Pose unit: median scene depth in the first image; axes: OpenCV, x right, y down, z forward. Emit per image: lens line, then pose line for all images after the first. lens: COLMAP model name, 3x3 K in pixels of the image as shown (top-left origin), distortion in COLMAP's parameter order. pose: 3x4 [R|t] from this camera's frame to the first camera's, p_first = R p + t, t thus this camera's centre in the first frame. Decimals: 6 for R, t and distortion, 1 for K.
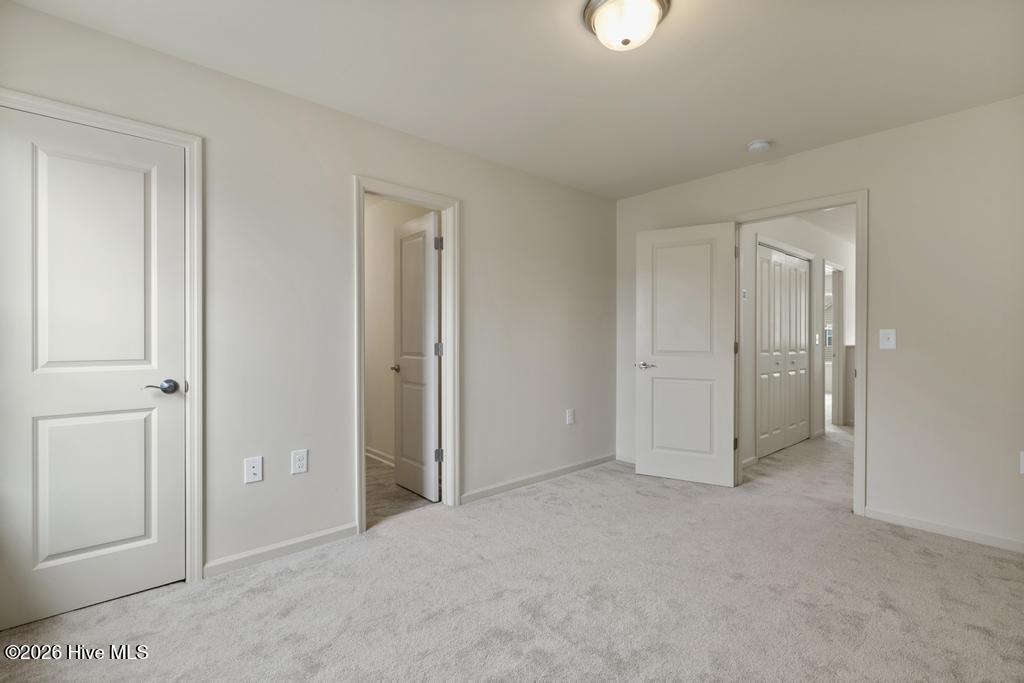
lens RADIAL K [[467.2, 0, 514.2], [0, 467.2, 338.6], [0, 0, 1]] dist [0.004802, -0.000996]
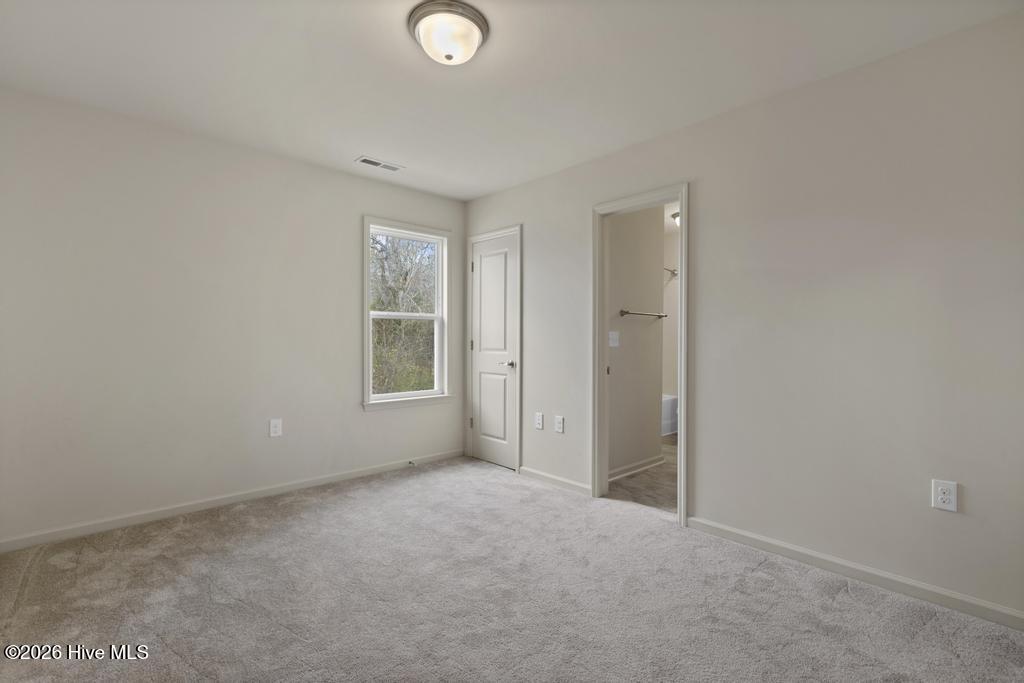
lens RADIAL K [[467.2, 0, 514.1], [0, 467.2, 342.6], [0, 0, 1]] dist [0.004802, -0.000996]
pose [[0.021404, 0.012854, -0.999688, 1.085187], [-0.001549, 0.999917, 0.012823, -0.006820], [0.999770, 0.001274, 0.021422, 0.929927]]
